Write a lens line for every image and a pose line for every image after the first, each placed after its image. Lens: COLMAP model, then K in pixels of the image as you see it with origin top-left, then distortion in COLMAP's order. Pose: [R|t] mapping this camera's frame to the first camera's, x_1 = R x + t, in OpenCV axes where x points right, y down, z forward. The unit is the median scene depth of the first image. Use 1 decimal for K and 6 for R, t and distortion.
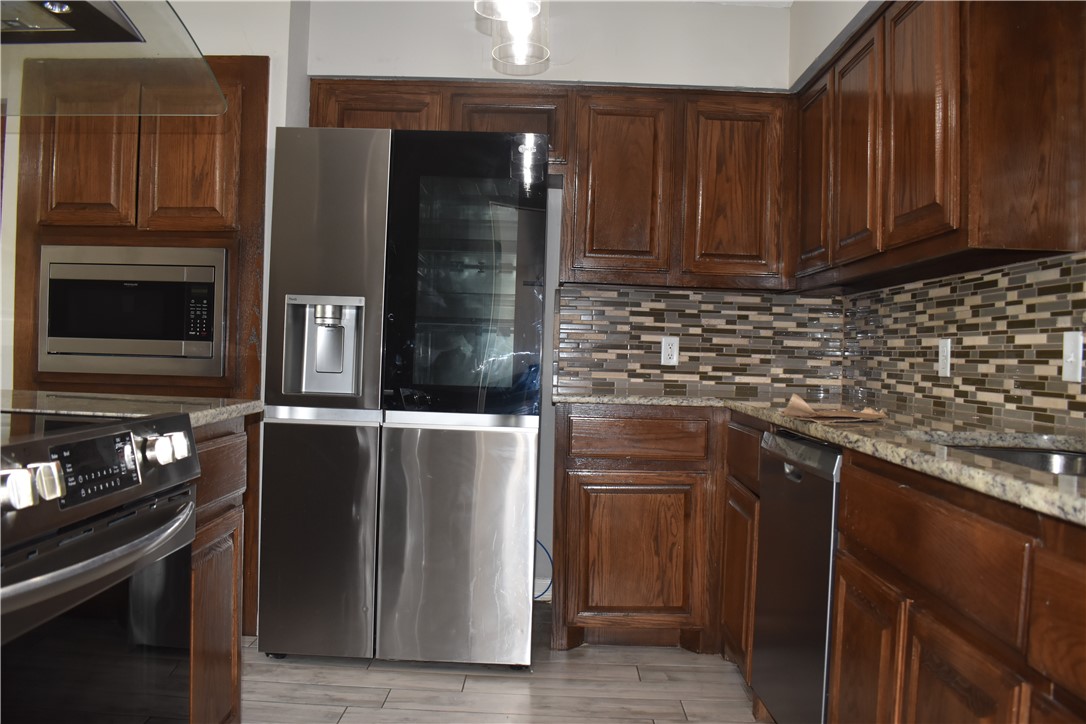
lens RADIAL K [[845.2, 0, 541.8], [0, 845.2, 365.6], [0, 0, 1]] dist [-0.092964, 0.009665]
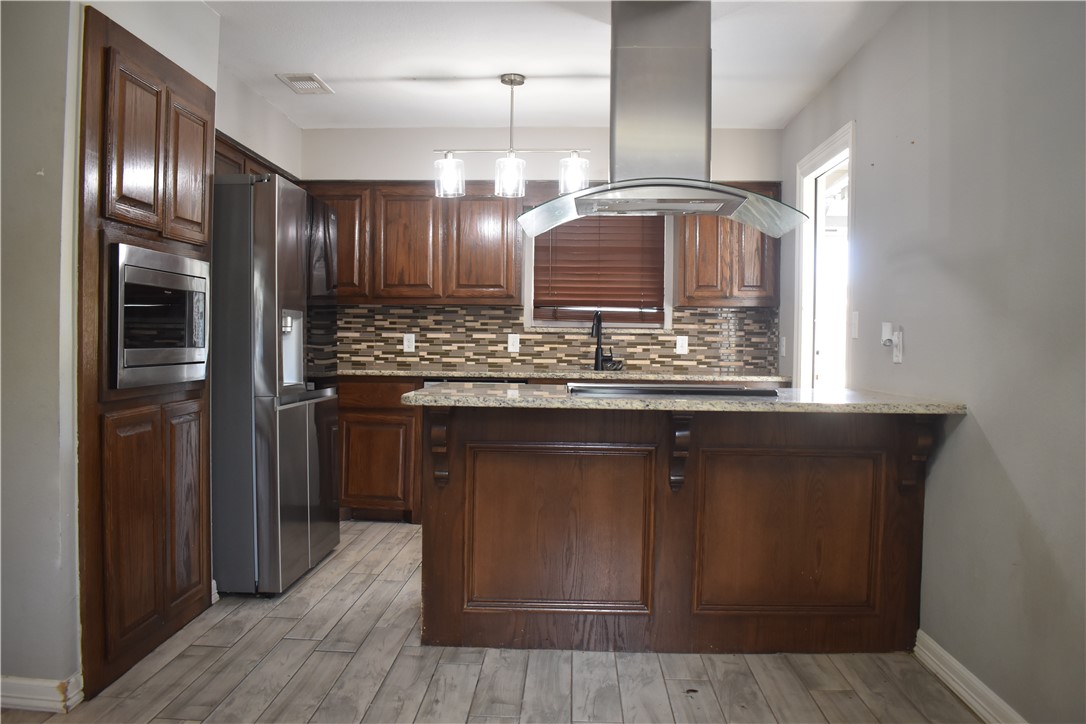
lens RADIAL K [[845.2, 0, 534.5], [0, 845.2, 360.3], [0, 0, 1]] dist [-0.092964, 0.009665]
pose [[0.031977, -0.041631, 0.998621, -1.716389], [0.003844, 0.999130, 0.041529, -0.055486], [-0.999481, 0.002511, 0.032109, 0.639535]]
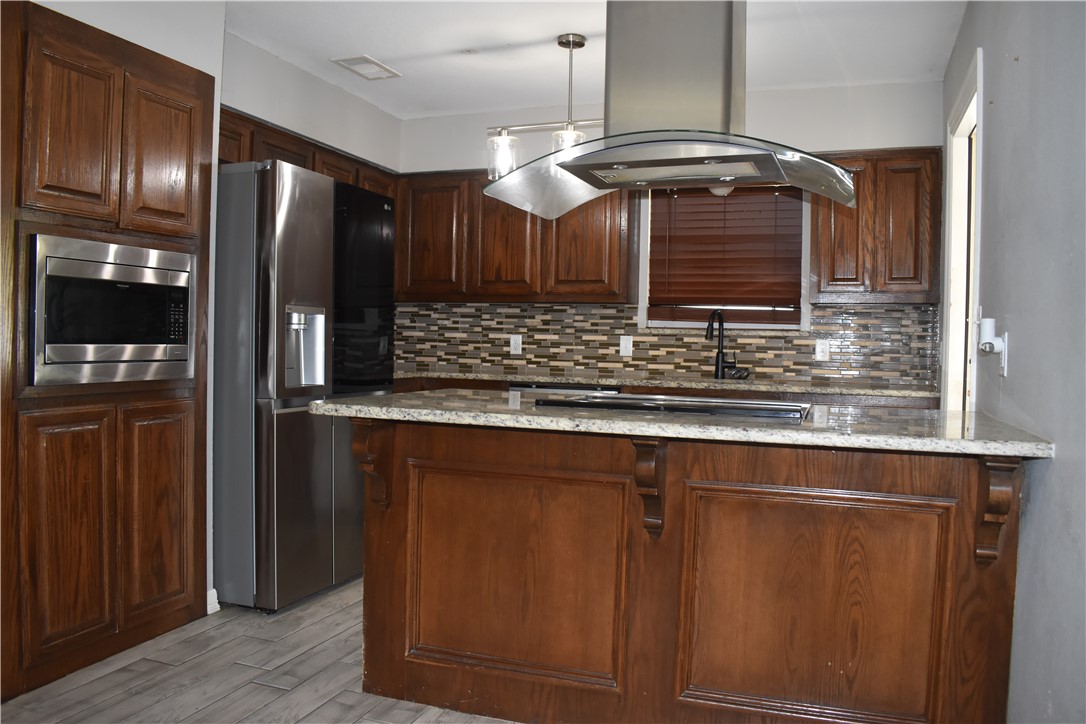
lens RADIAL K [[845.2, 0, 531.3], [0, 845.2, 360.5], [0, 0, 1]] dist [-0.092964, 0.009665]
pose [[0.336181, -0.033645, 0.941196, -1.431372], [-0.000640, 0.999353, 0.035953, -0.045329], [-0.941797, -0.012689, 0.335942, 0.311282]]
